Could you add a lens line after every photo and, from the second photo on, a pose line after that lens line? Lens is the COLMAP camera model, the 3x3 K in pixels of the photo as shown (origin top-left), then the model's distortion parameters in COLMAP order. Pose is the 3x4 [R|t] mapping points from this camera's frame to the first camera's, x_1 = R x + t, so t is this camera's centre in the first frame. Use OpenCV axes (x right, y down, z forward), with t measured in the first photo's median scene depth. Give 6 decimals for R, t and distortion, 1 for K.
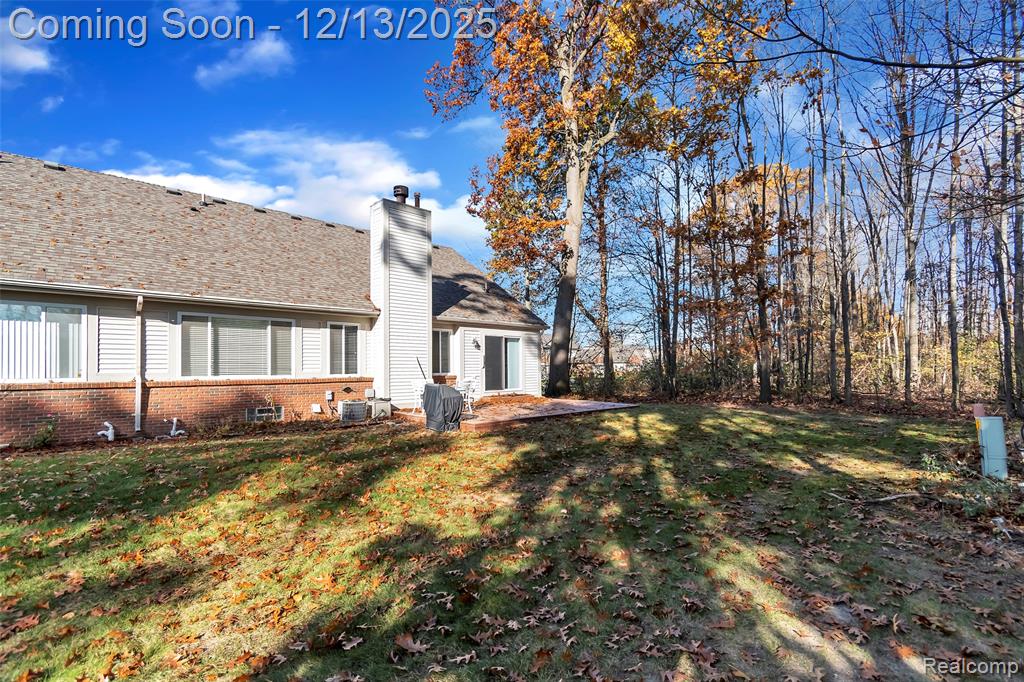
lens RADIAL K [[456.8, 0, 512.1], [0, 456.8, 367.3], [0, 0, 1]] dist [-0.000061, -0.000040]
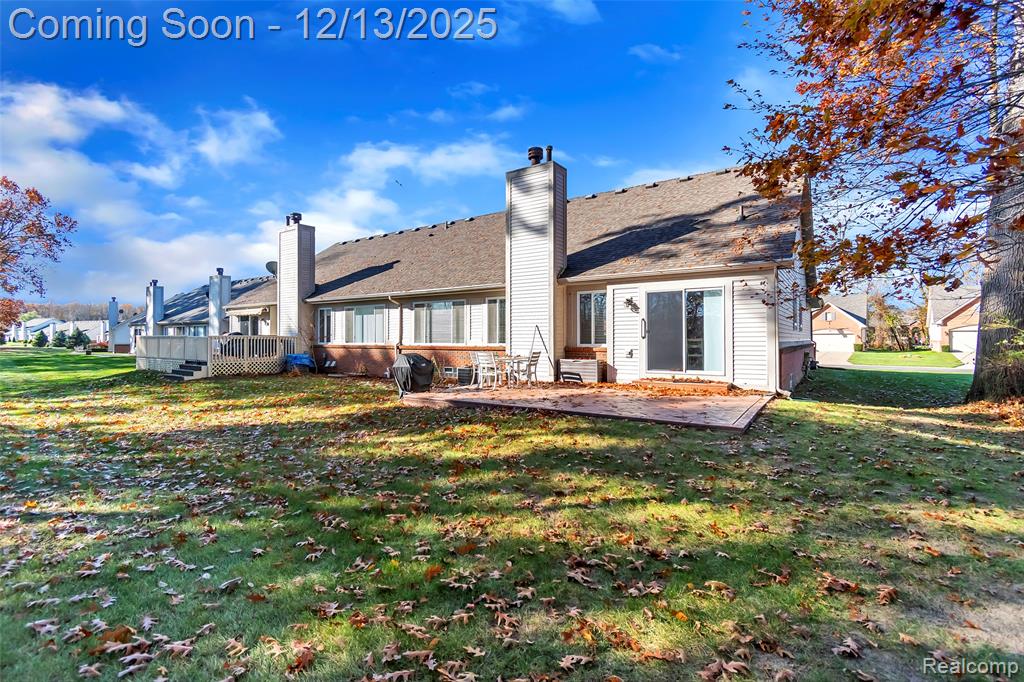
lens RADIAL K [[468.2, 0, 512.0], [0, 468.2, 341.0], [0, 0, 1]] dist [-0.001135, -0.000091]
pose [[0.210377, 0.007906, -0.977588, 0.767744], [-0.000638, 0.999968, 0.007949, 0.000330], [0.977620, -0.001048, 0.210375, 0.811120]]
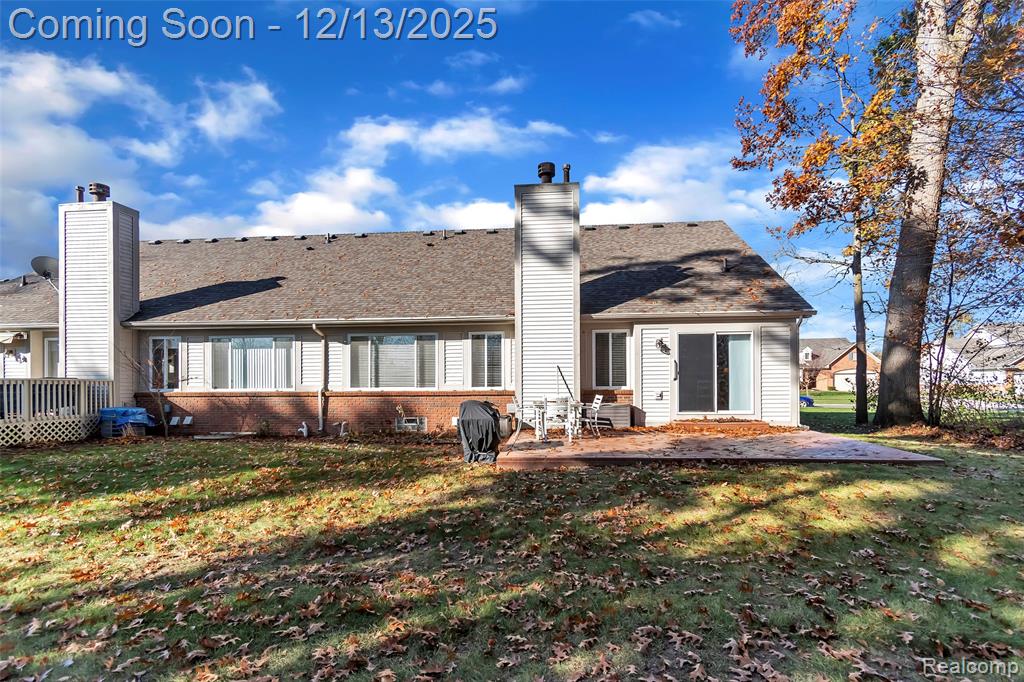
lens RADIAL K [[462.3, 0, 528.0], [0, 462.3, 384.3], [0, 0, 1]] dist [-0.001165, -0.000339]
pose [[0.667999, 0.004381, -0.744149, 0.401346], [0.003612, 0.999952, 0.009129, 0.001329], [0.744154, -0.008786, 0.667951, 0.439816]]
